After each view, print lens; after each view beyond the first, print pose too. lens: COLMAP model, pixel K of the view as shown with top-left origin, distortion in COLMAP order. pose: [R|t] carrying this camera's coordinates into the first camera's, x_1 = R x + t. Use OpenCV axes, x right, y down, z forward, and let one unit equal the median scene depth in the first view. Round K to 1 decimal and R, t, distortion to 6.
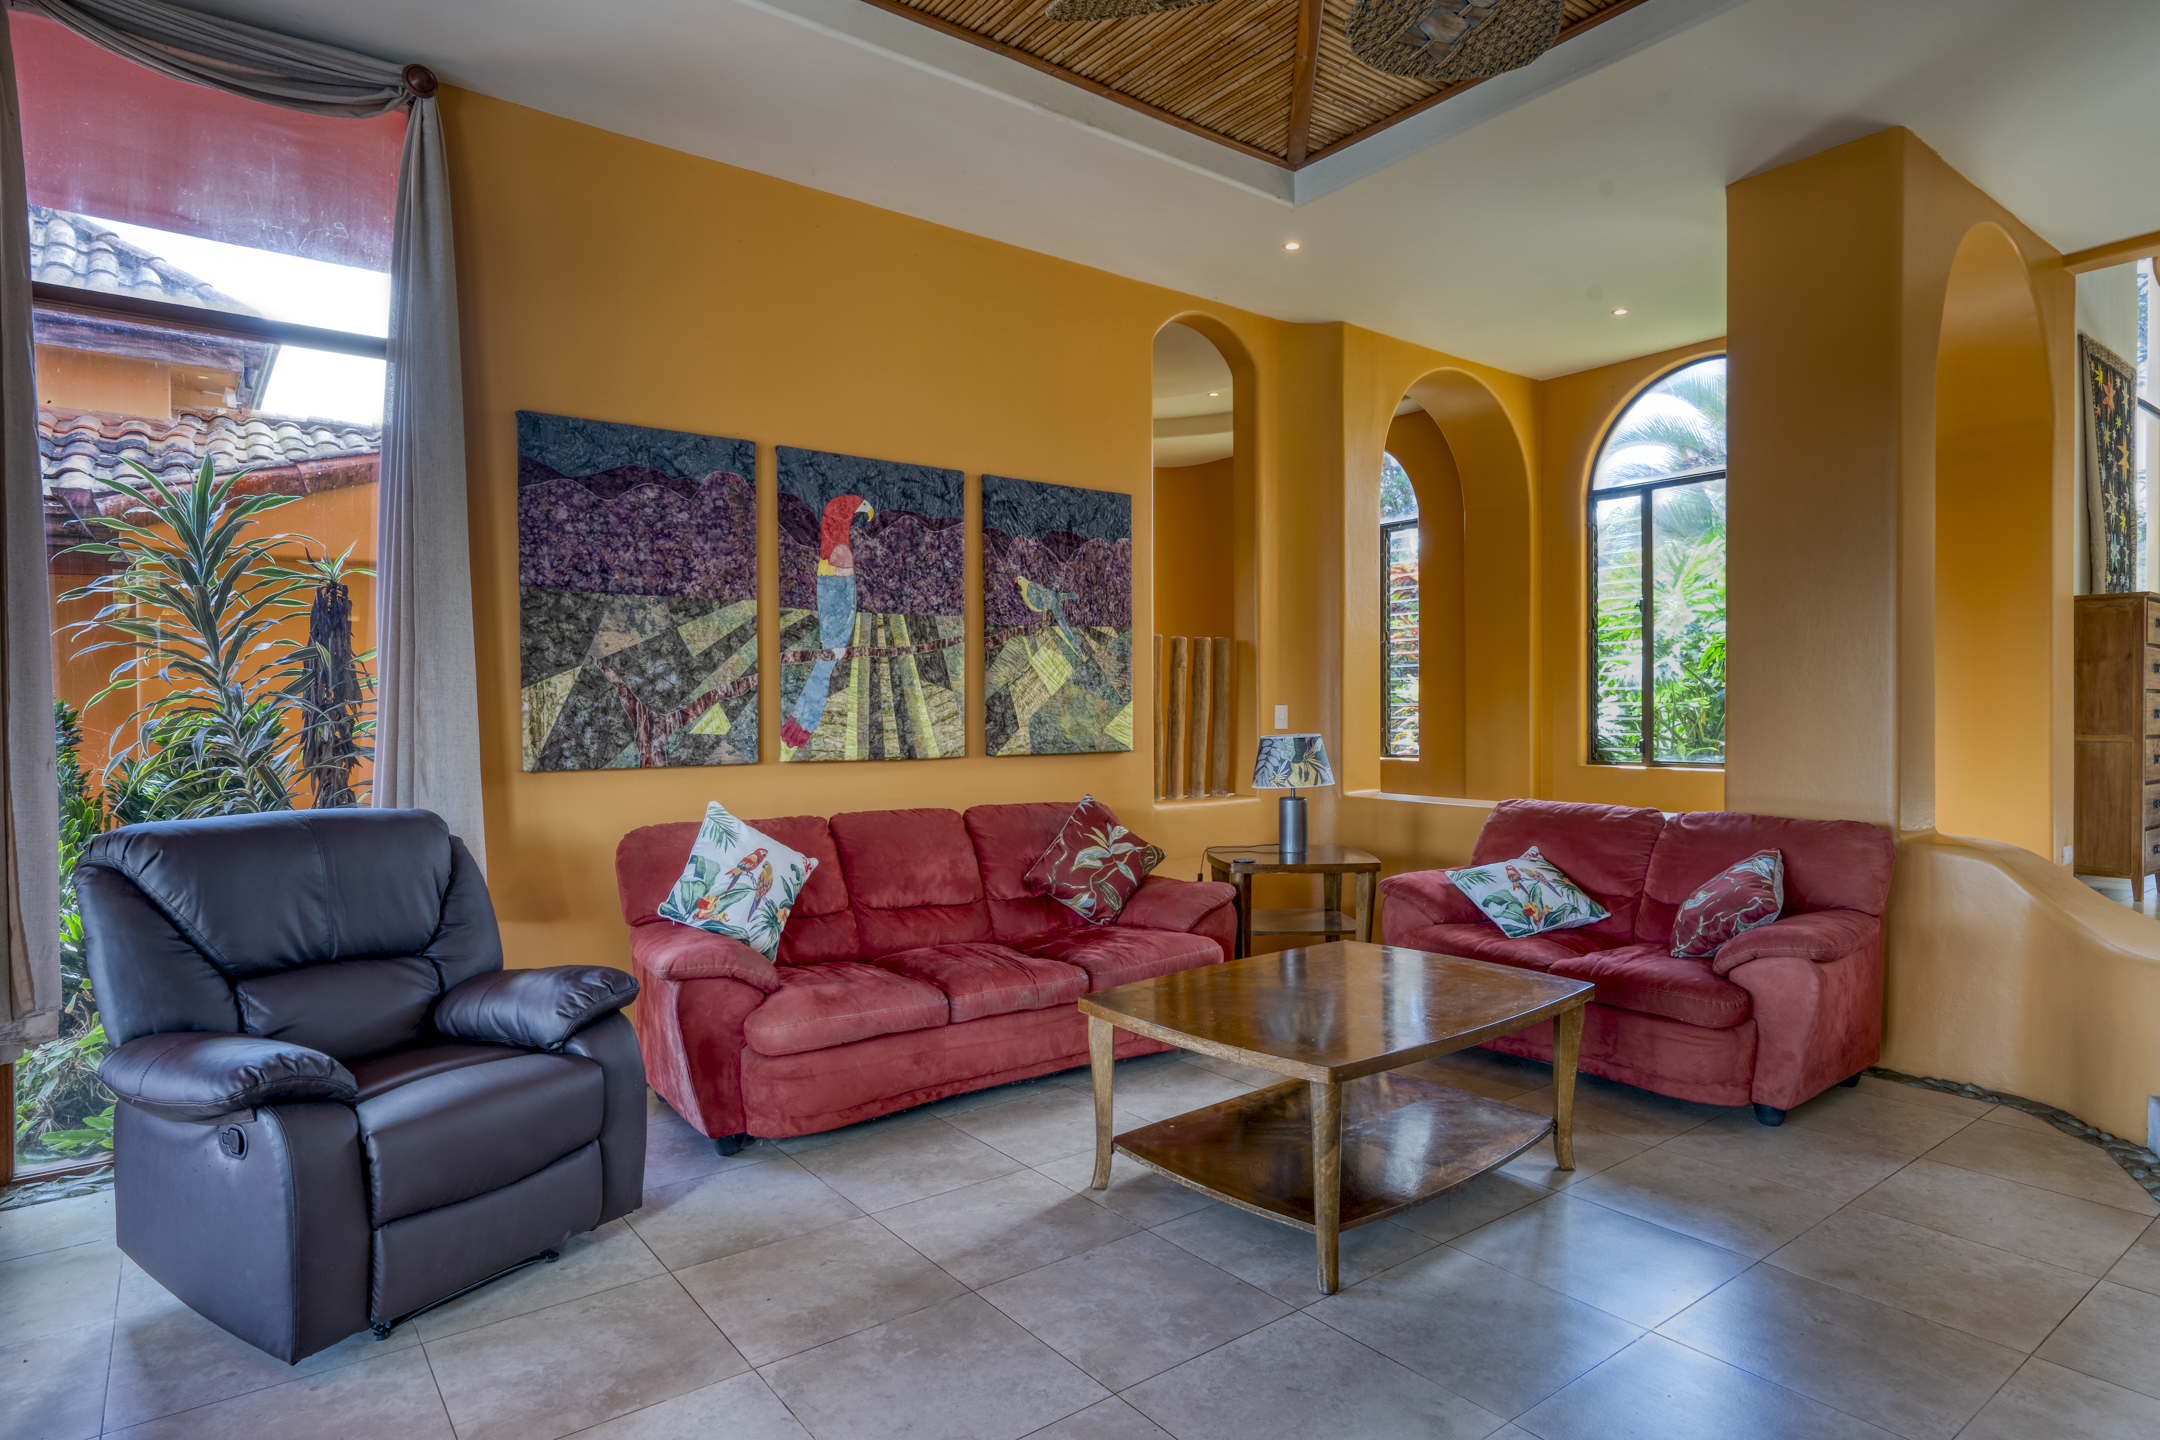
lens RADIAL K [[1160.1, 0, 1078.5], [0, 1160.1, 730.9], [0, 0, 1]] dist [-0.008009, 0.003073]
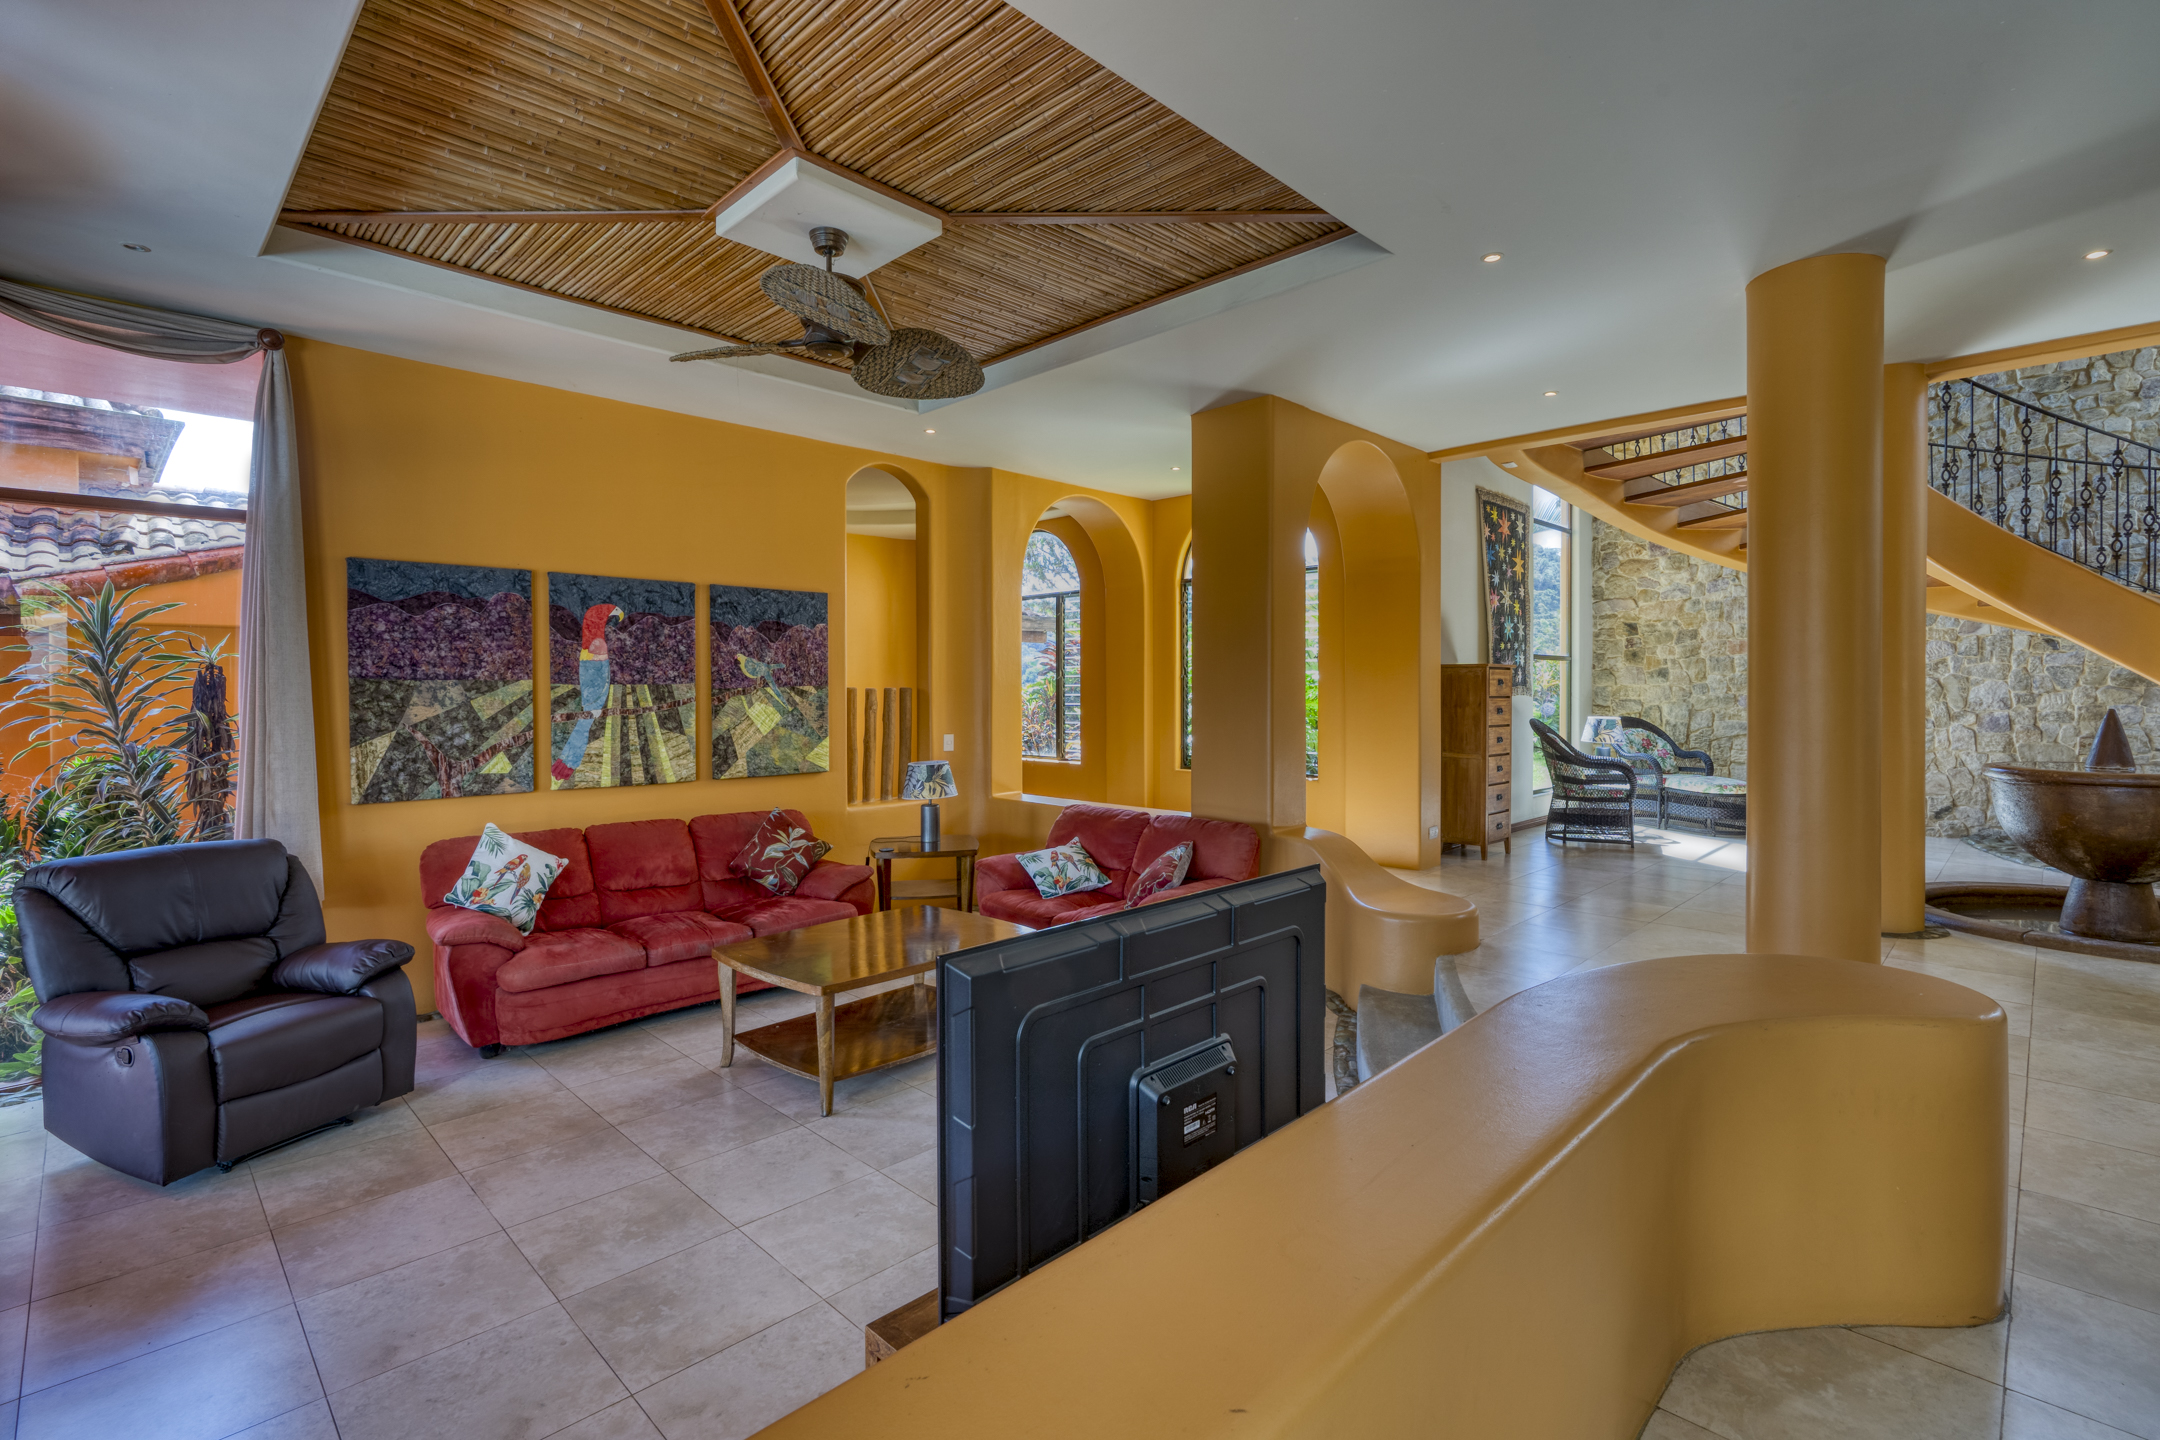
lens RADIAL K [[983.2, 0, 1079.2], [0, 983.2, 703.4], [0, 0, 1]] dist [-0.008785, 0.002282]
pose [[0.991110, -0.001562, 0.133033, 0.259465], [0.001956, 0.999994, -0.002830, -0.085096], [-0.133028, 0.003065, 0.991108, -0.337055]]
